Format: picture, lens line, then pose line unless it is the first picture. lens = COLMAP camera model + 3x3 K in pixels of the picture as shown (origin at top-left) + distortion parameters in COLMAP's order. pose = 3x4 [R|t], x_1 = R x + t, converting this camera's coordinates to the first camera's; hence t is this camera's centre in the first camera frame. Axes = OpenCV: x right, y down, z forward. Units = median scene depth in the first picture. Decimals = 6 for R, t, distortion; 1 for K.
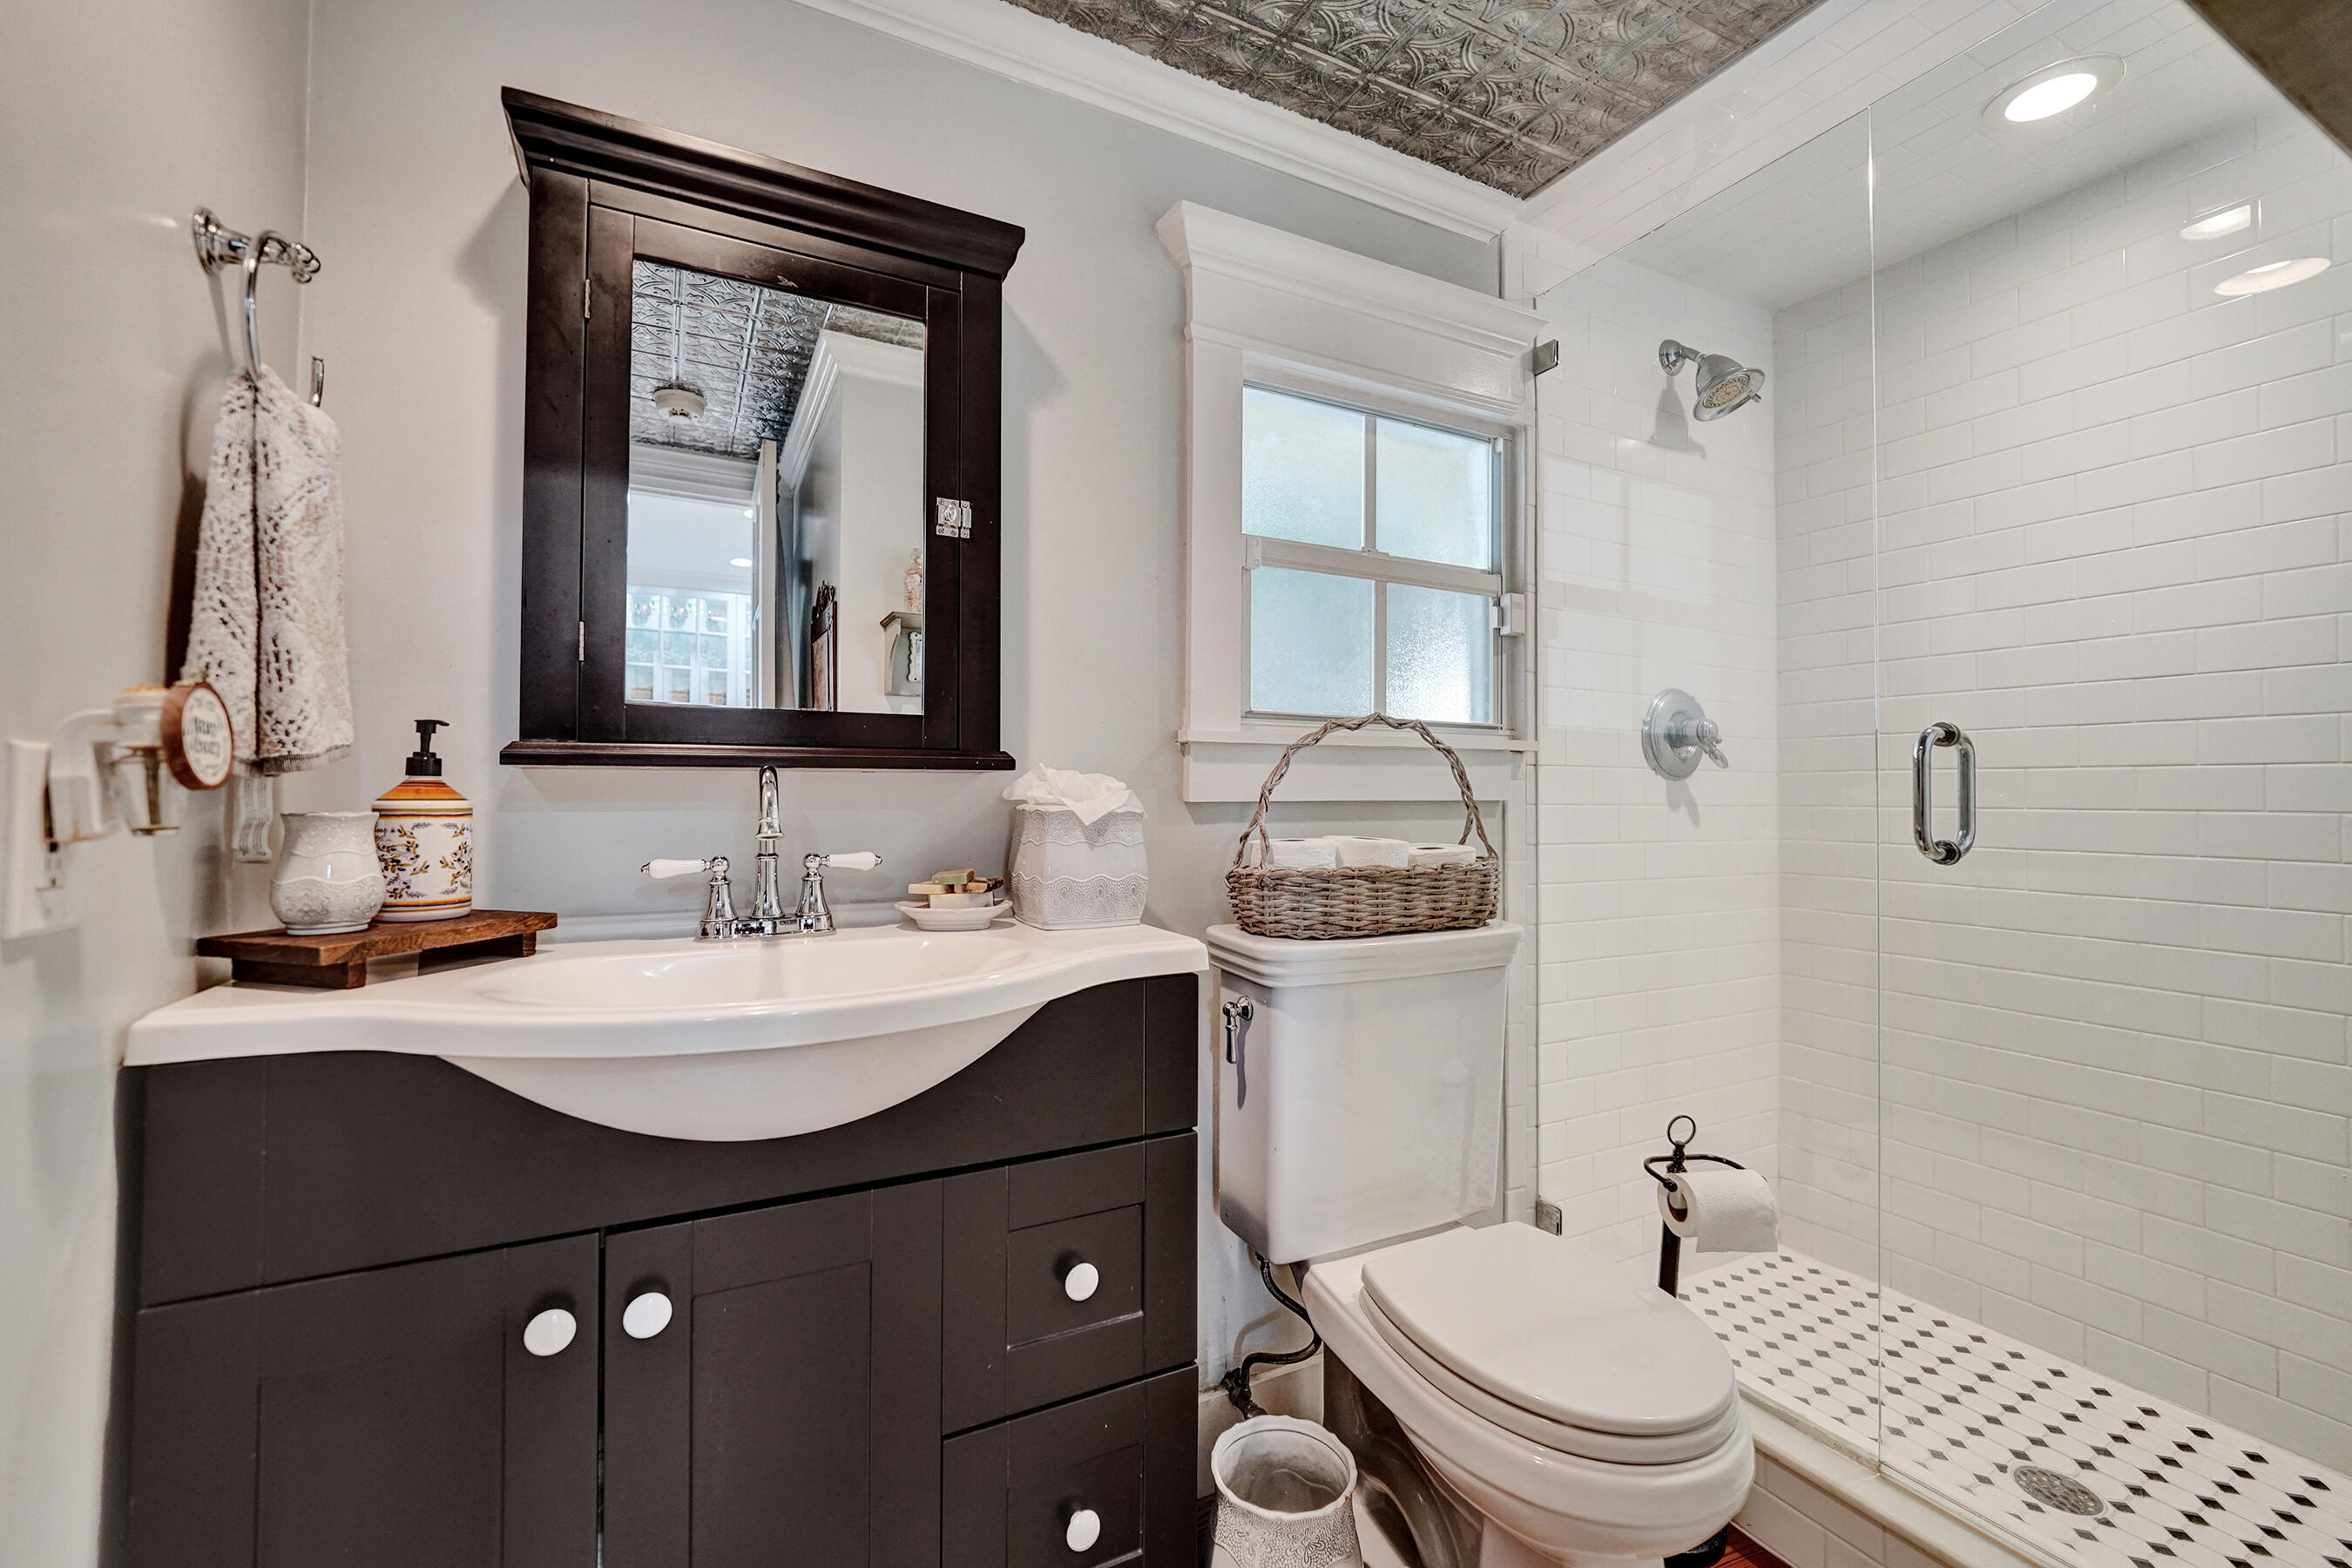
lens RADIAL K [[962.4, 0, 1185.8], [0, 962.4, 786.4], [0, 0, 1]] dist [0.000012, -0.000288]
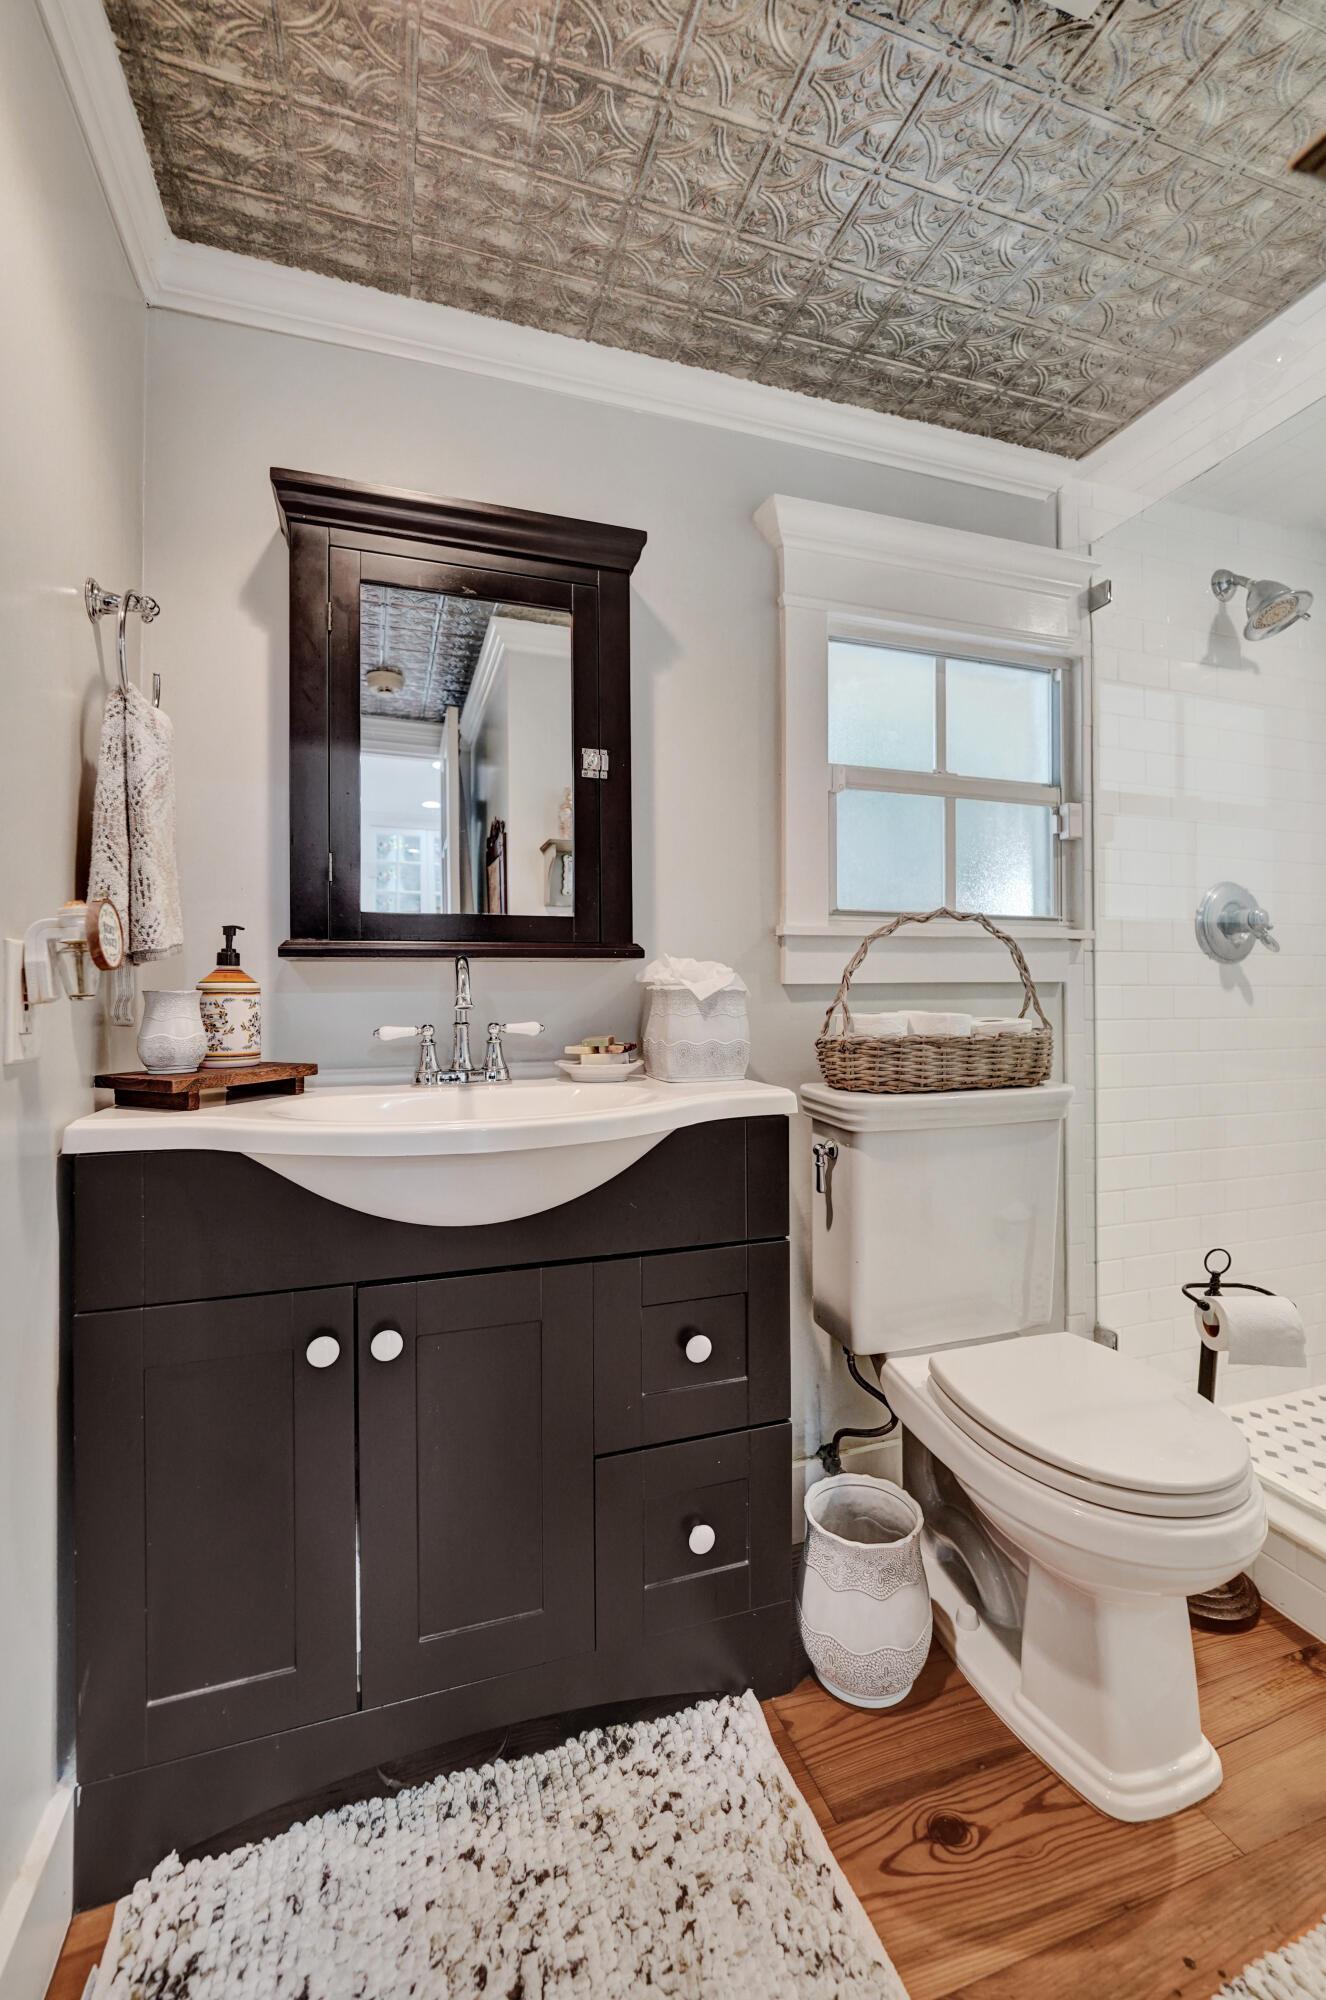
lens RADIAL K [[871.2, 0, 694.9], [0, 871.2, 989.1], [0, 0, 1]] dist [0.003617, 0.000134]
pose [[0.991275, -0.014393, -0.131020, 0.035699], [0.013860, 0.999892, -0.004980, 0.027662], [0.131078, 0.003120, 0.991367, -0.123380]]
